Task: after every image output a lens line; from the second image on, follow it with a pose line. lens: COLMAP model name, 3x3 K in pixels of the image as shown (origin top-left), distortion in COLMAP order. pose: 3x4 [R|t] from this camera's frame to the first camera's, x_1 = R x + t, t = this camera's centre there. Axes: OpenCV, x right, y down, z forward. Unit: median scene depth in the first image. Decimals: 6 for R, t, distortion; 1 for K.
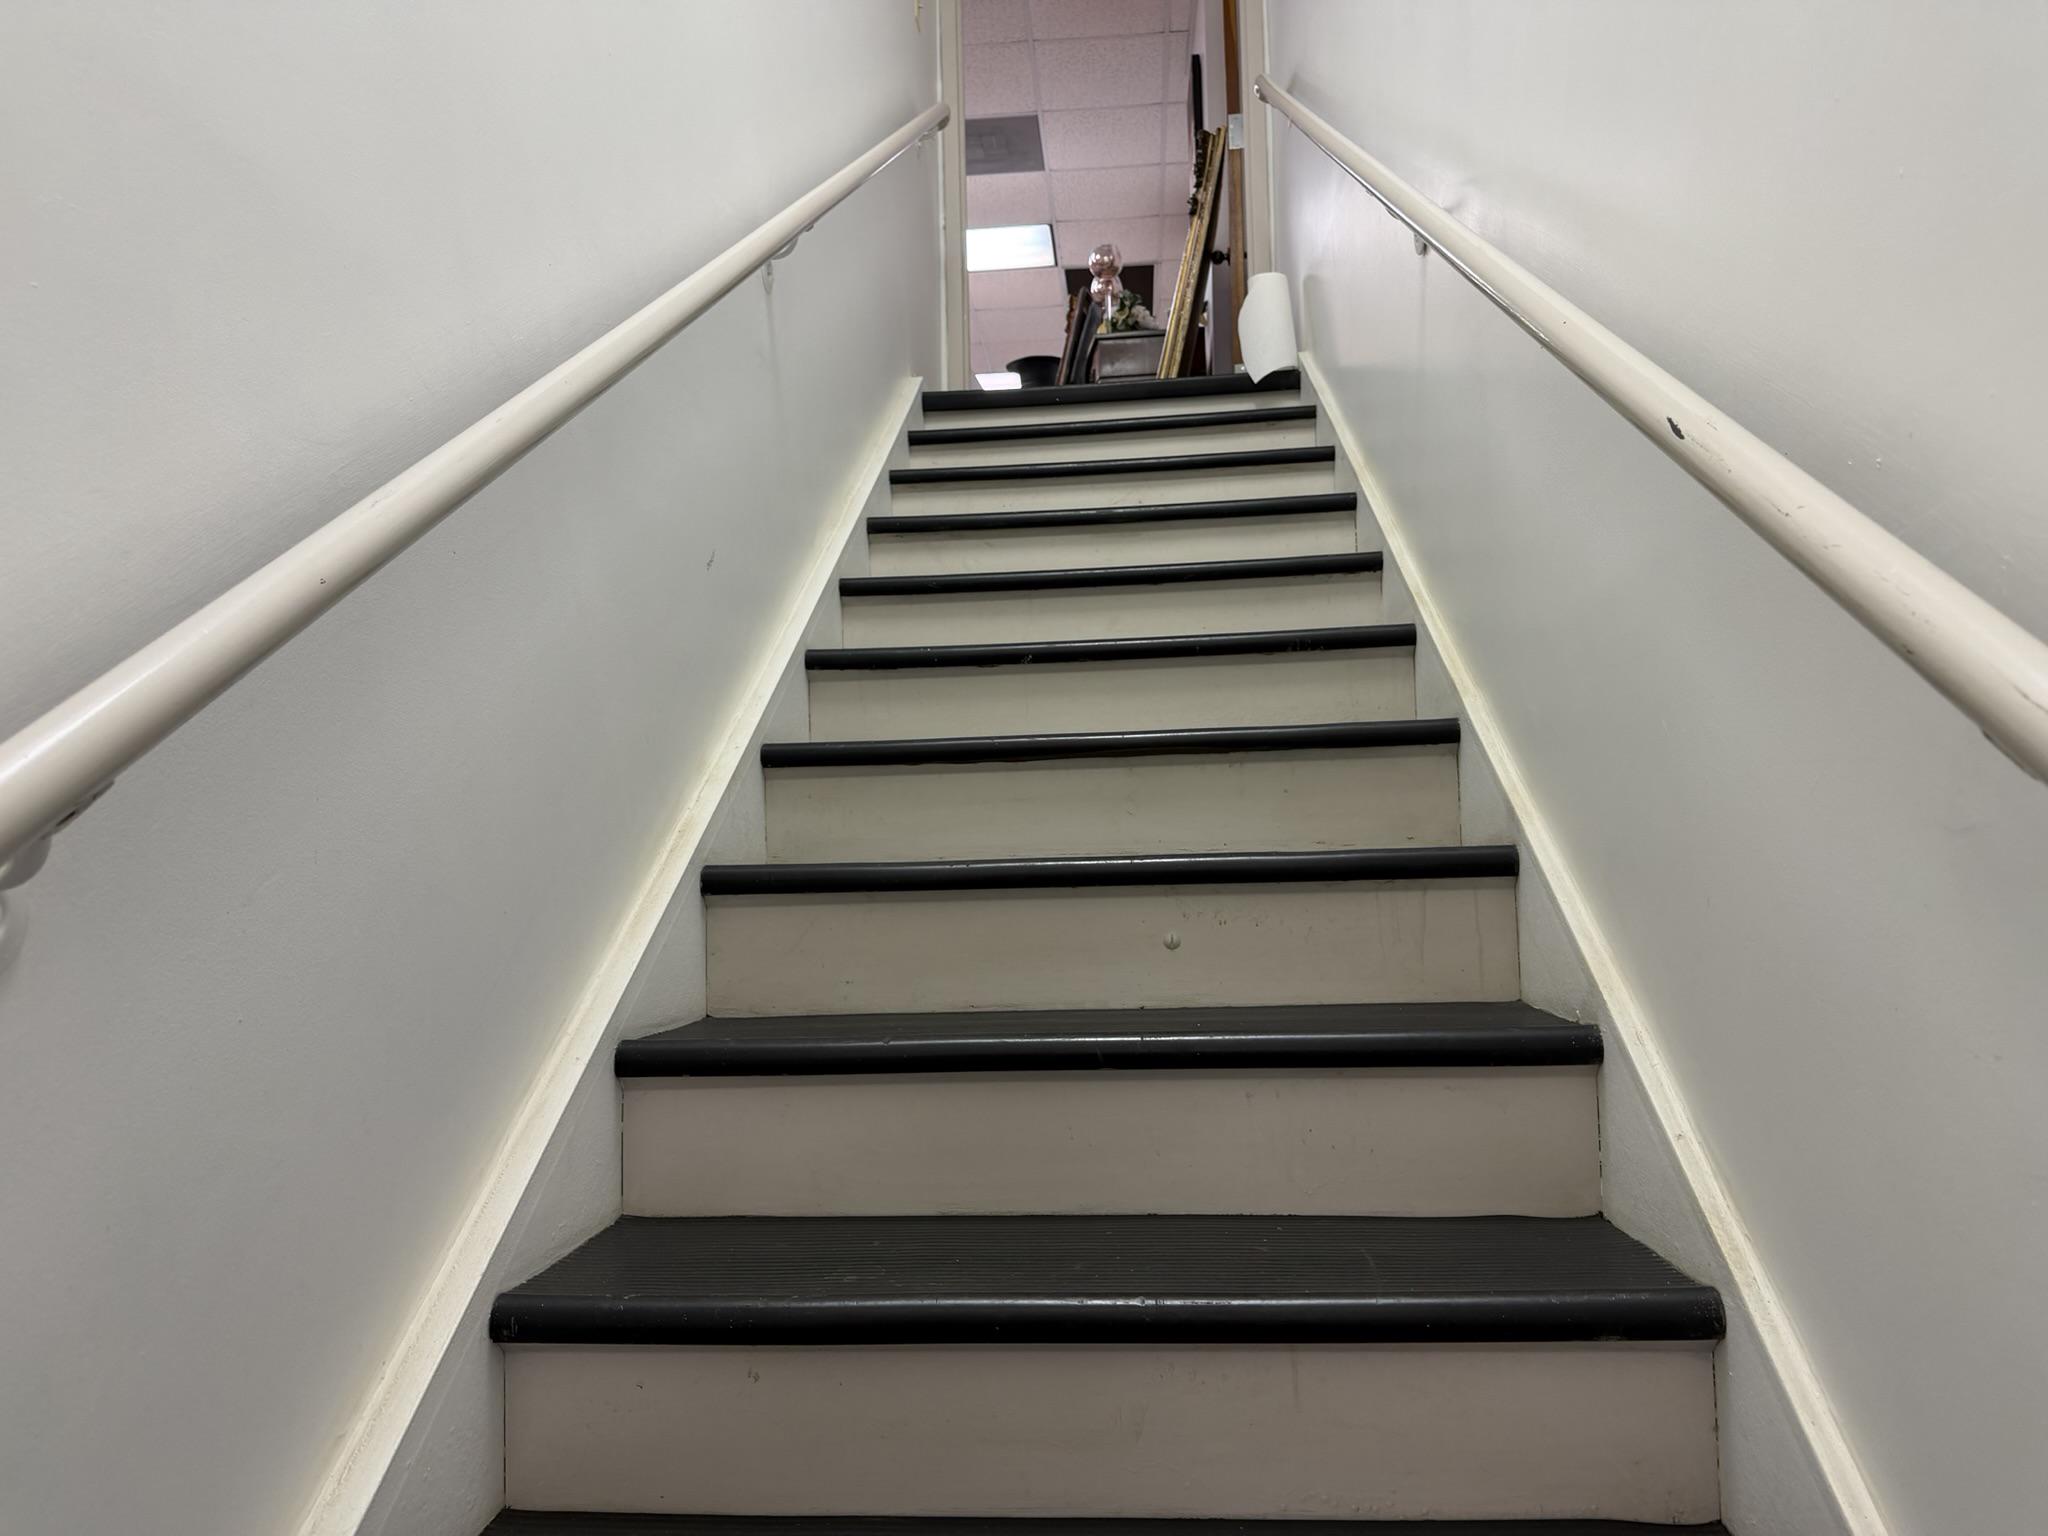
lens RADIAL K [[1460.9, 0, 1024.0], [0, 1460.9, 768.0], [0, 0, 1]] dist [0.004367, -0.002417]
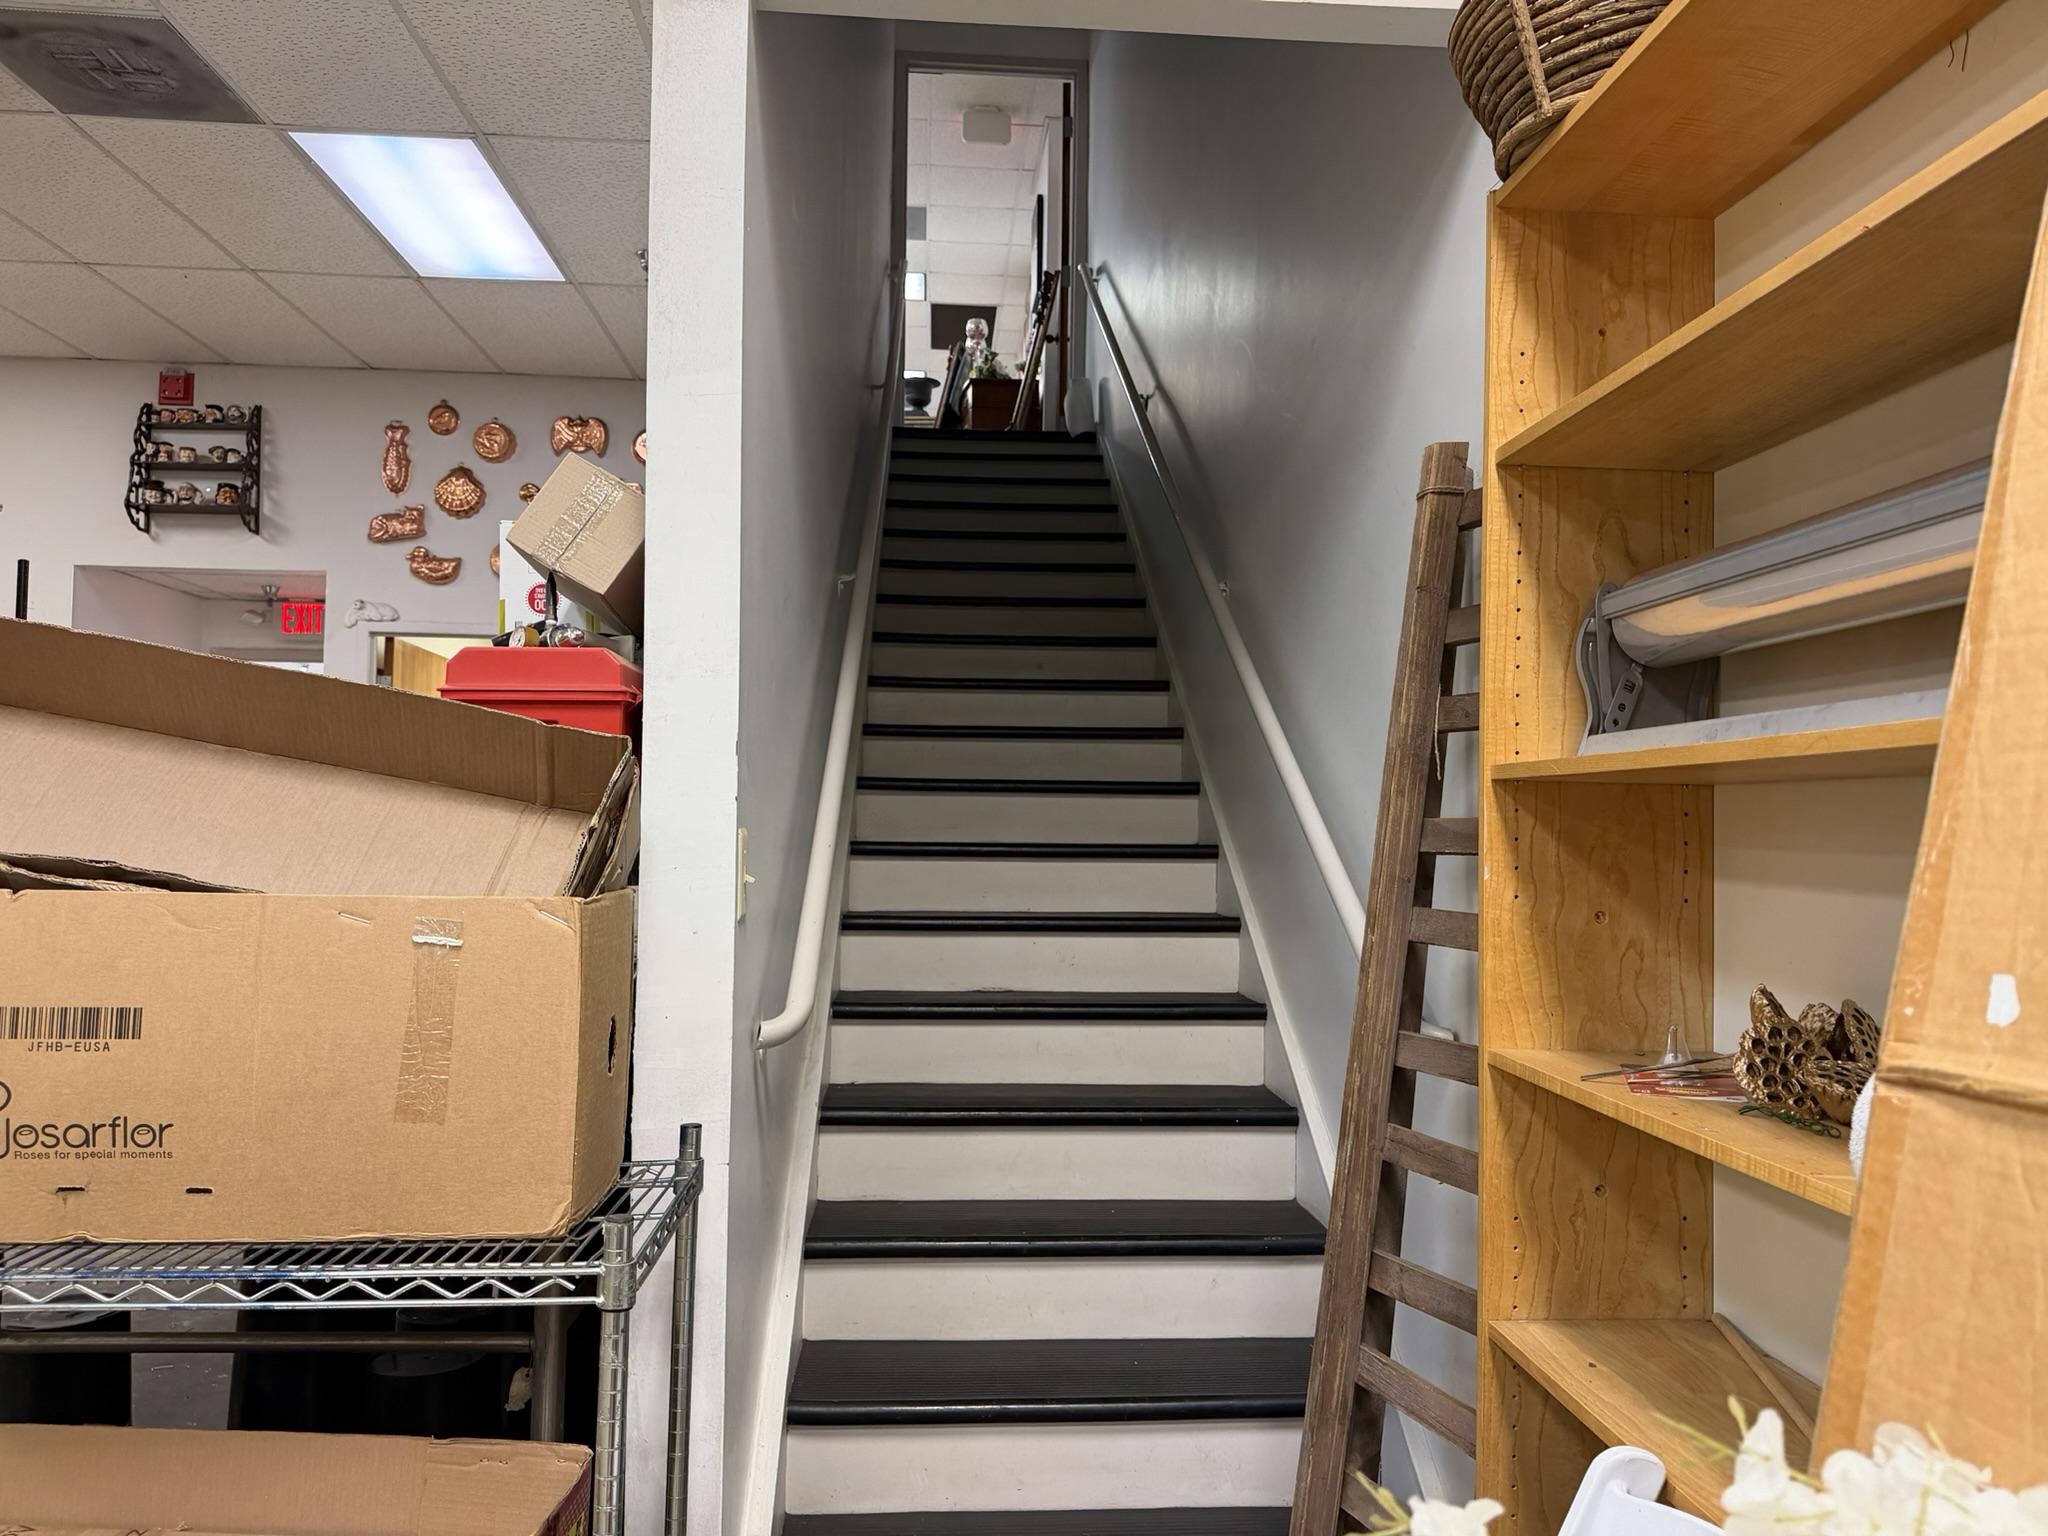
lens RADIAL K [[1460.9, 0, 1024.0], [0, 1460.9, 768.0], [0, 0, 1]] dist [0.004367, -0.002417]
pose [[0.988551, 0.041519, 0.145062, -0.094396], [-0.045222, 0.998728, 0.022321, 0.072248], [-0.143950, -0.028626, 0.989171, -0.509945]]
